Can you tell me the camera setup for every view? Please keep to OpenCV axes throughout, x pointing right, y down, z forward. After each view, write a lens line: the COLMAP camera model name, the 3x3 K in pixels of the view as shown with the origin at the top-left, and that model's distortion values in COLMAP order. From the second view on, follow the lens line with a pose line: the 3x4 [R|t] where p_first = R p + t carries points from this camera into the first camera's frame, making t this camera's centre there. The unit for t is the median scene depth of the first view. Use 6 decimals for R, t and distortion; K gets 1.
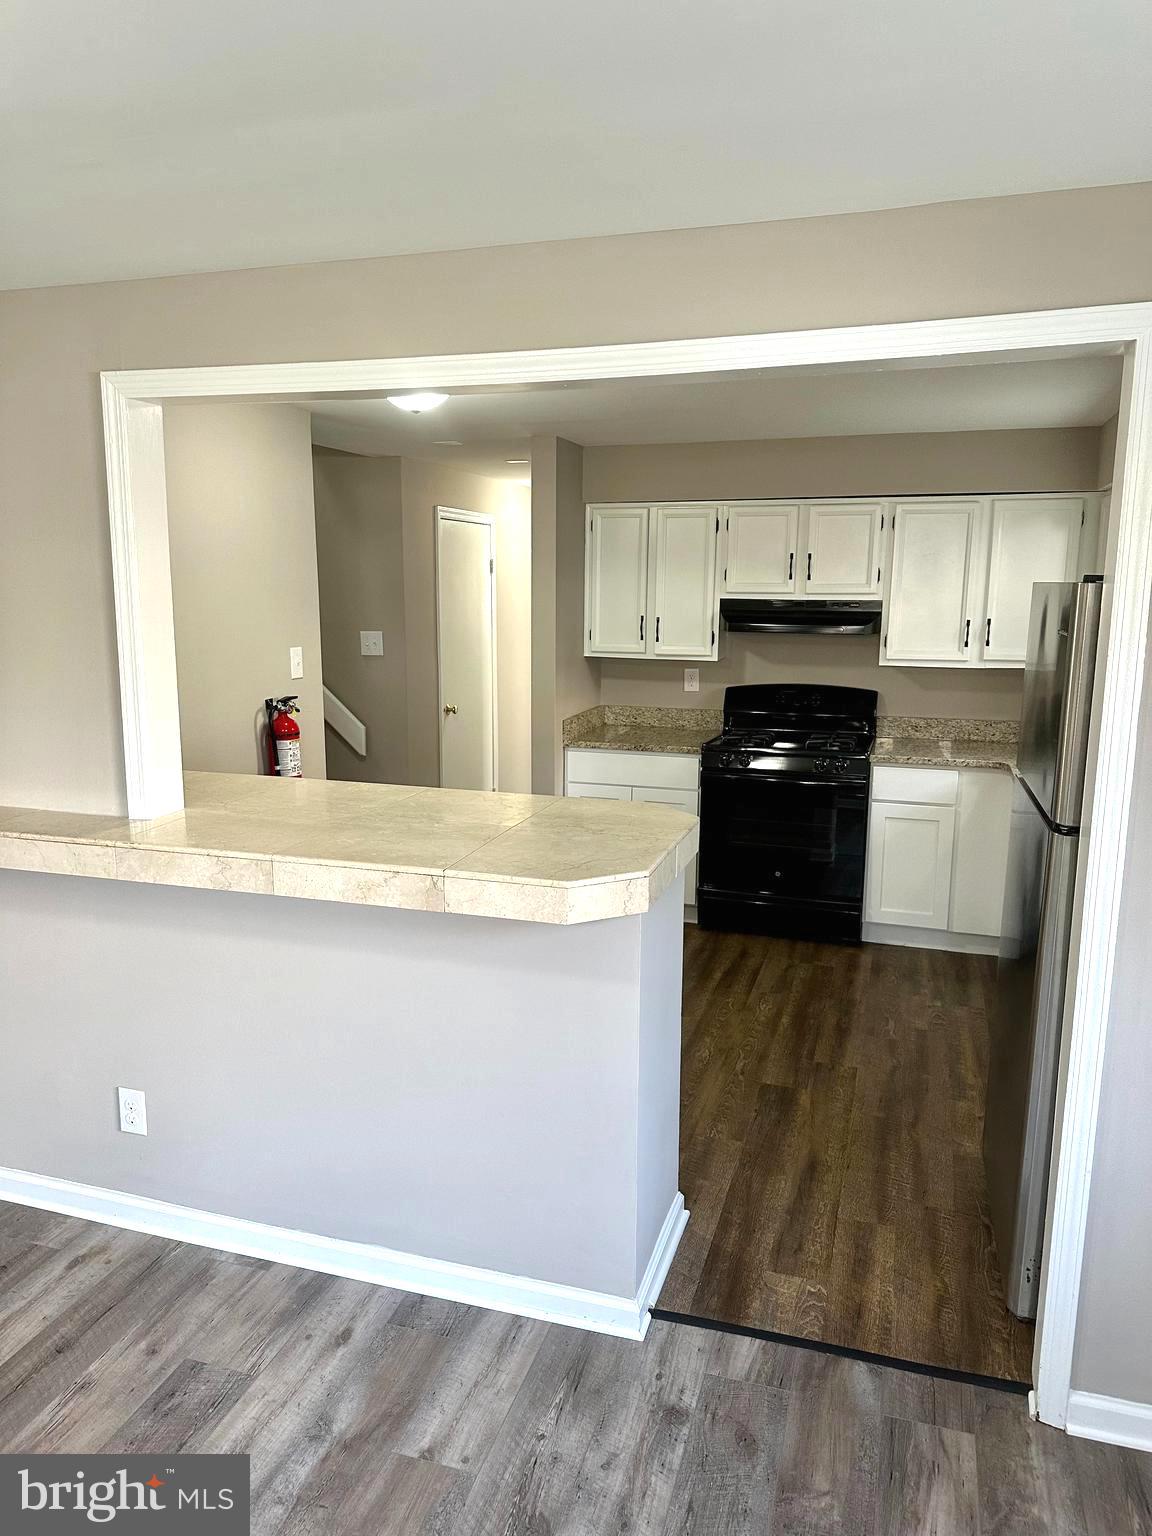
lens RADIAL K [[1076.5, 0, 572.0], [0, 1076.5, 770.4], [0, 0, 1]] dist [0.057349, -0.056182]
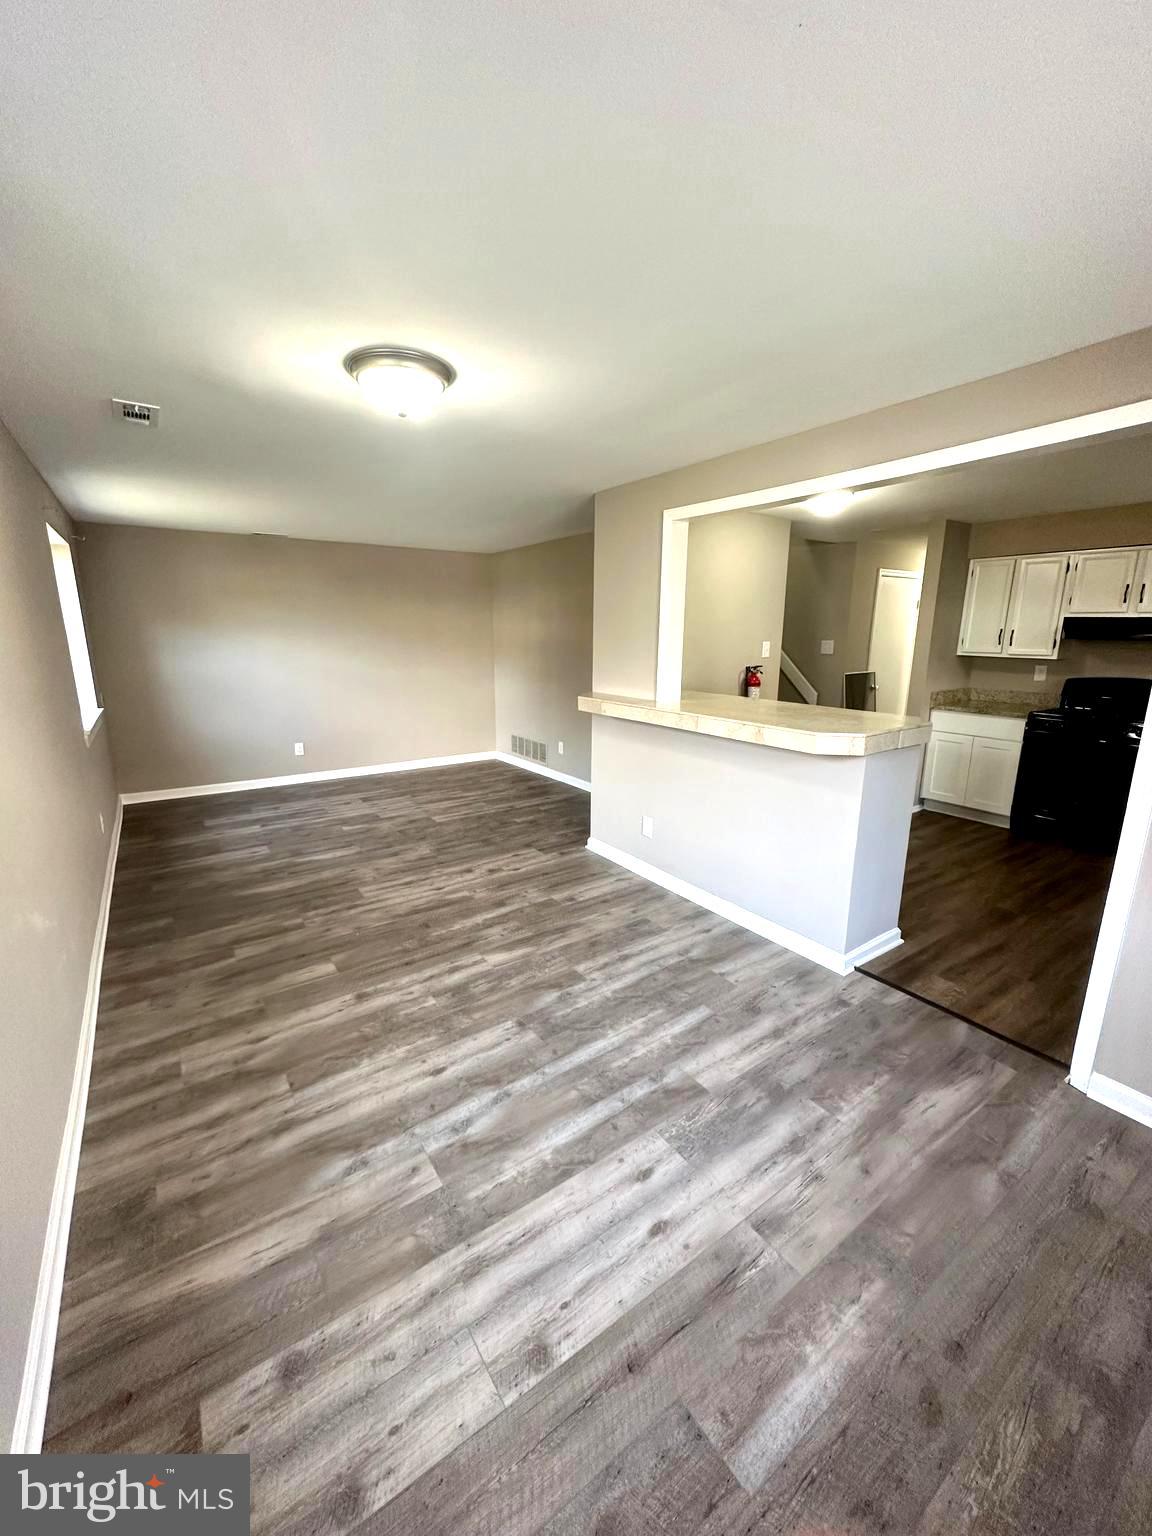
lens RADIAL K [[613.4, 0, 573.9], [0, 613.4, 765.2], [0, 0, 1]] dist [0.001718, 0.000113]
pose [[0.790290, 0.130626, -0.598647, 0.269144], [-0.104698, 0.991431, 0.078118, 0.095852], [0.603721, 0.000941, 0.797195, -0.176094]]
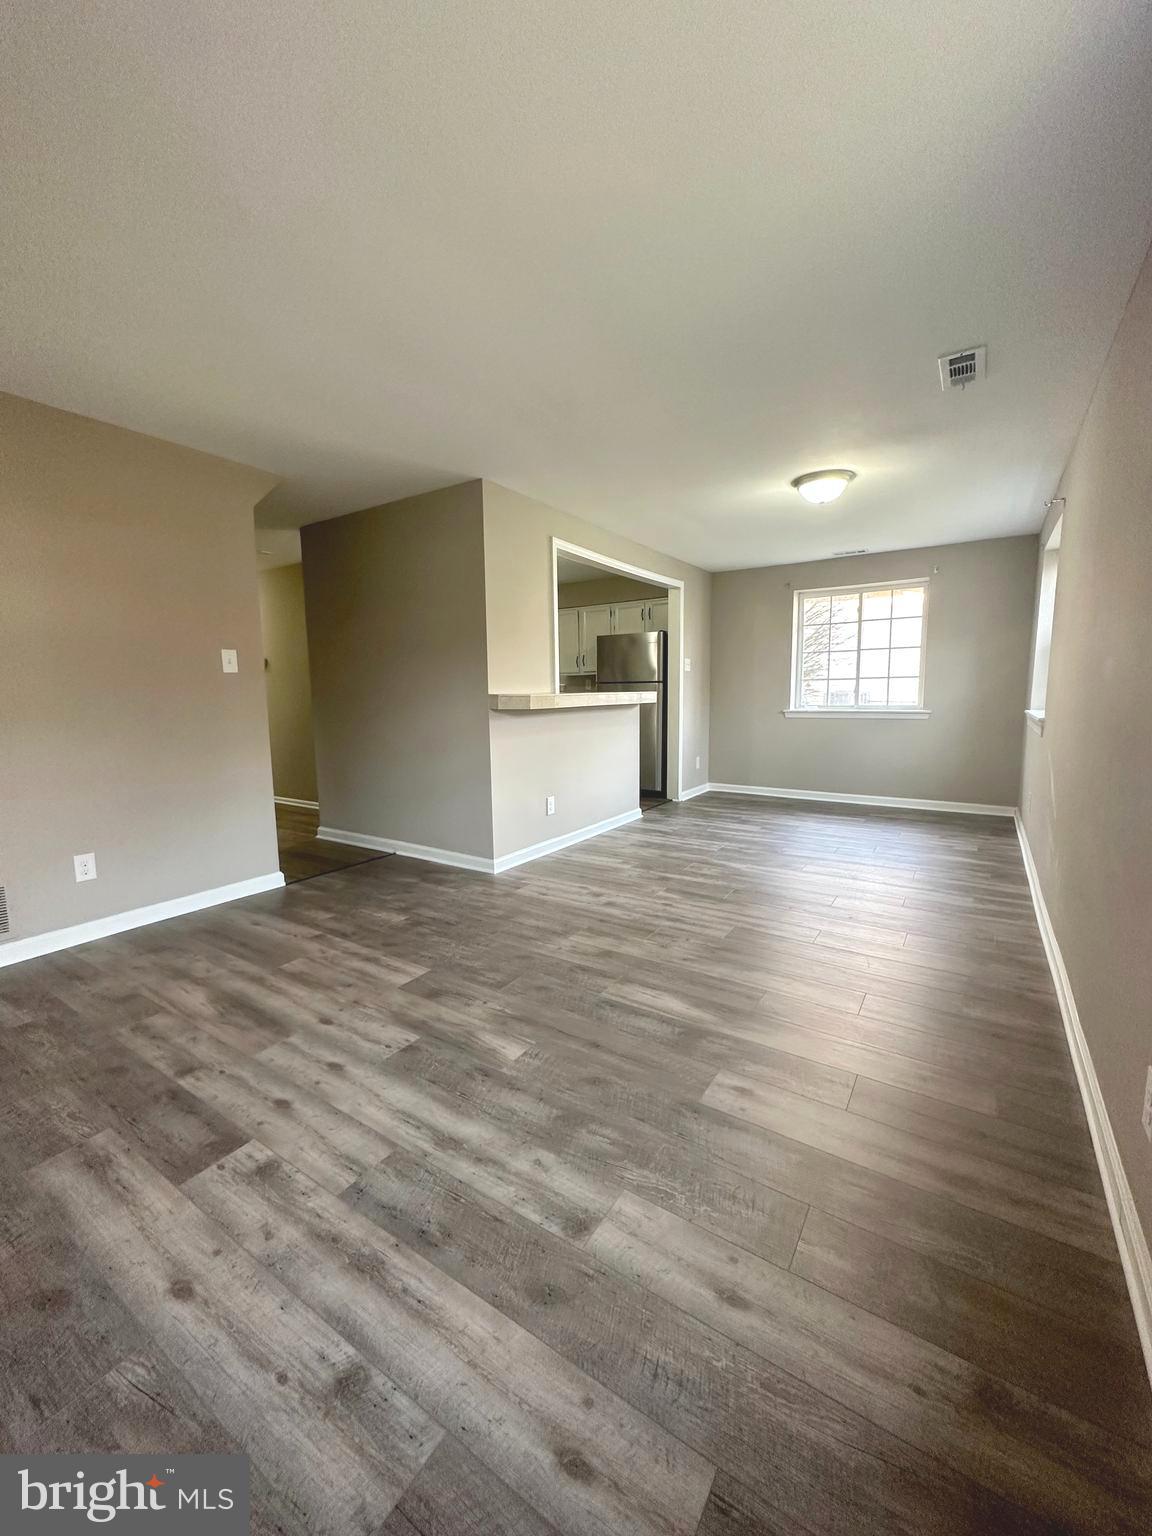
lens RADIAL K [[613.4, 0, 577.3], [0, 613.4, 767.2], [0, 0, 1]] dist [0.001718, 0.000113]
pose [[0.263430, -0.125559, 0.956472, -1.911632], [0.179991, 0.980480, 0.079137, 0.117672], [-0.947738, 0.151309, 0.280888, 0.522322]]
